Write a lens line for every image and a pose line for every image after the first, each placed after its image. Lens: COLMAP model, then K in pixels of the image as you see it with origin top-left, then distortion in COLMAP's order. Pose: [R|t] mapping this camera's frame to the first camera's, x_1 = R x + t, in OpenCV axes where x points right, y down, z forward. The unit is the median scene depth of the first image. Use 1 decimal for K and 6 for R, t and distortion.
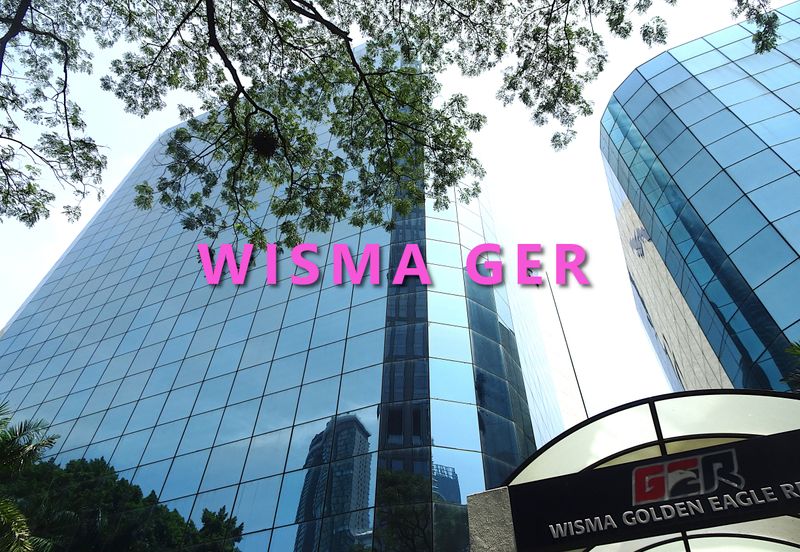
lens RADIAL K [[572.2, 0, 399.5], [0, 572.2, 274.2], [0, 0, 1]] dist [0.010528, -0.004739]
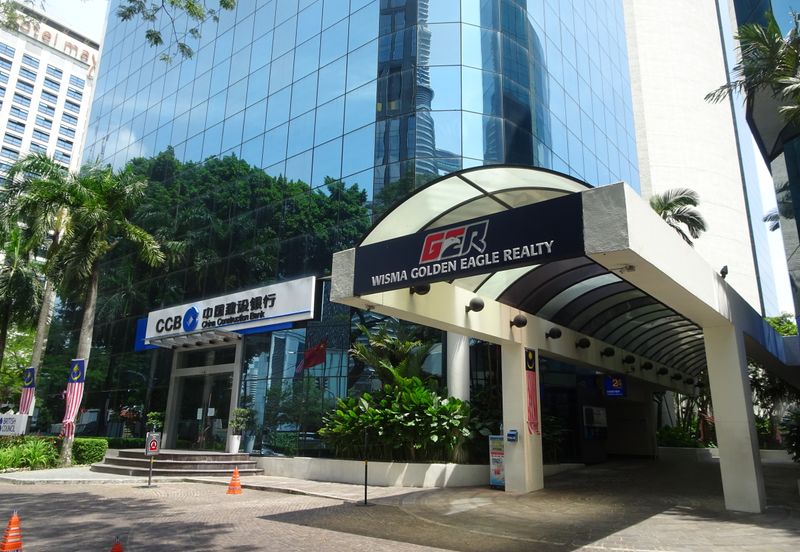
lens RADIAL K [[572.2, 0, 401.6], [0, 572.2, 278.2], [0, 0, 1]] dist [0.010528, -0.004739]
pose [[0.963616, -0.076769, -0.256027, 0.722859], [0.210951, 0.806660, 0.552087, -0.338829], [0.164144, -0.586009, 0.793505, -0.115719]]
